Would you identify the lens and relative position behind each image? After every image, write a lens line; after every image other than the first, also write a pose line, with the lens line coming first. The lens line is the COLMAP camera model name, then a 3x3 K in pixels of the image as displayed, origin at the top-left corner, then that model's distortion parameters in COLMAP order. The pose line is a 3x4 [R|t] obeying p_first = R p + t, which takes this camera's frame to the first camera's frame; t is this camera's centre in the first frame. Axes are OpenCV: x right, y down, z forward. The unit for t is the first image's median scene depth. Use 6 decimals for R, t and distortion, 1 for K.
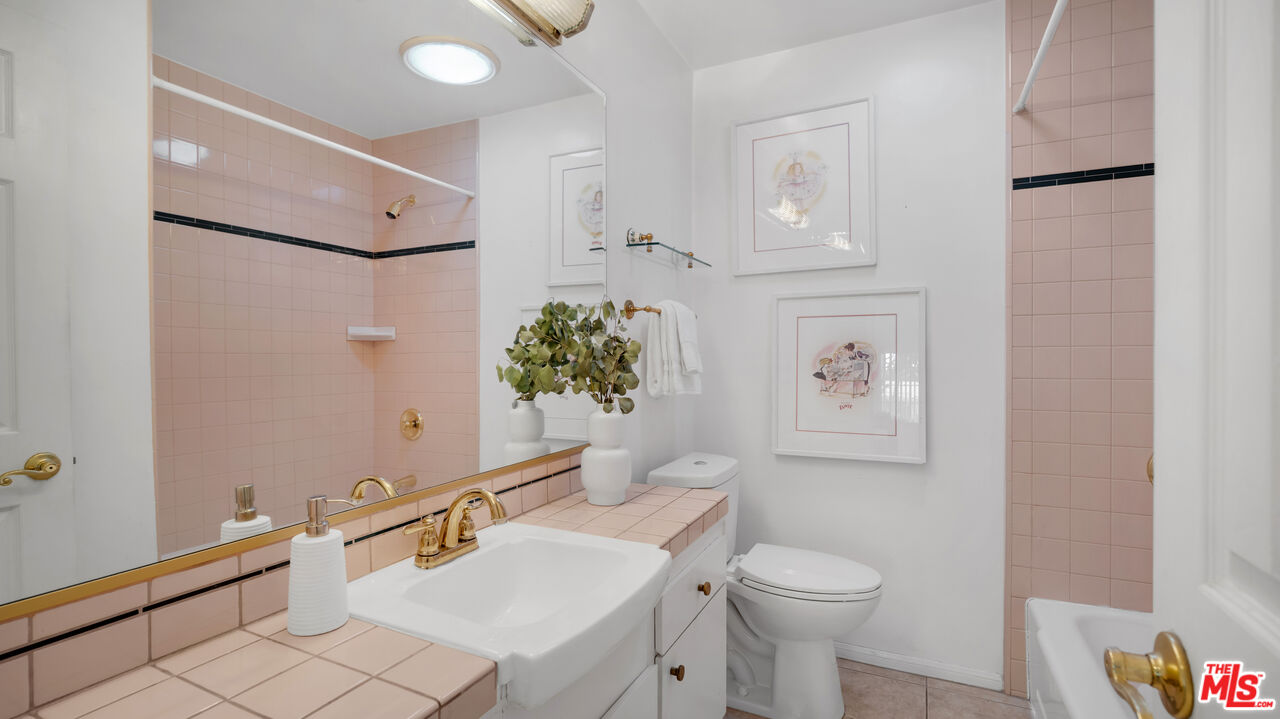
lens RADIAL K [[570.9, 0, 641.0], [0, 570.9, 361.7], [0, 0, 1]] dist [-0.012567, 0.002391]
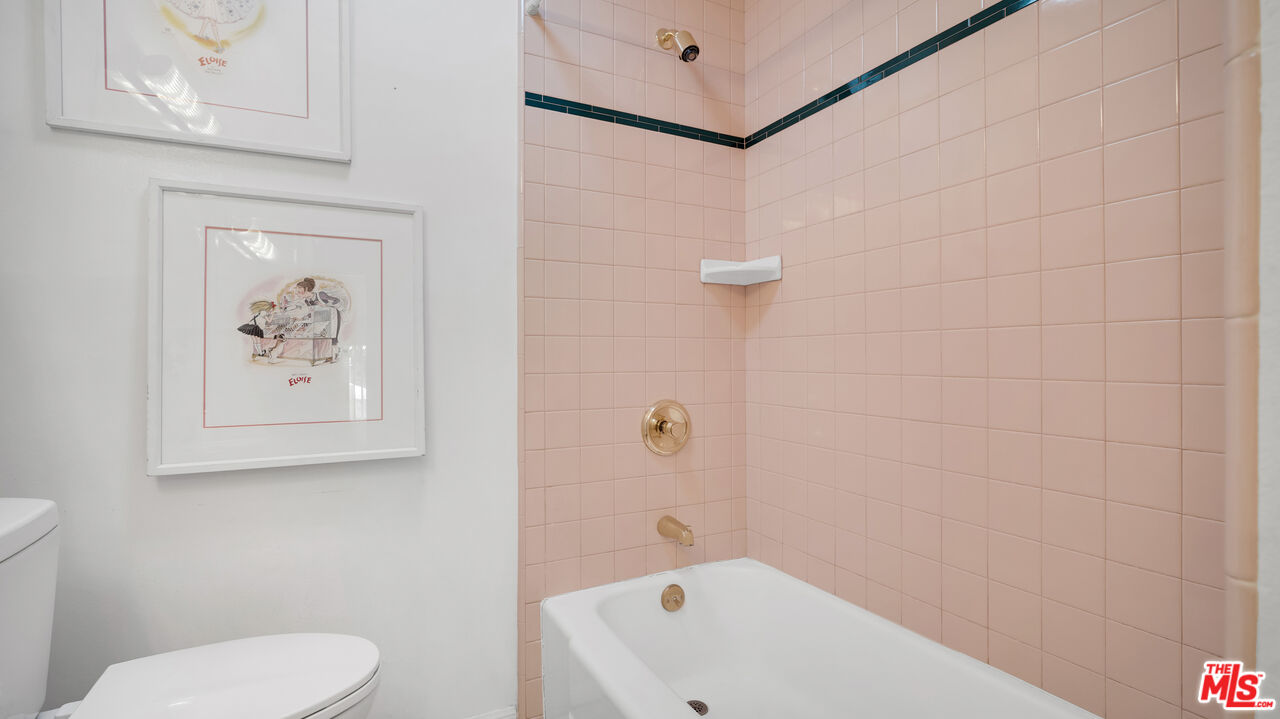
lens RADIAL K [[570.9, 0, 635.9], [0, 570.9, 362.0], [0, 0, 1]] dist [-0.012567, 0.002391]
pose [[0.594363, -0.001638, 0.804195, 0.080854], [0.000954, 0.999999, 0.001332, 0.058825], [-0.804196, -0.000024, 0.594364, 0.343747]]
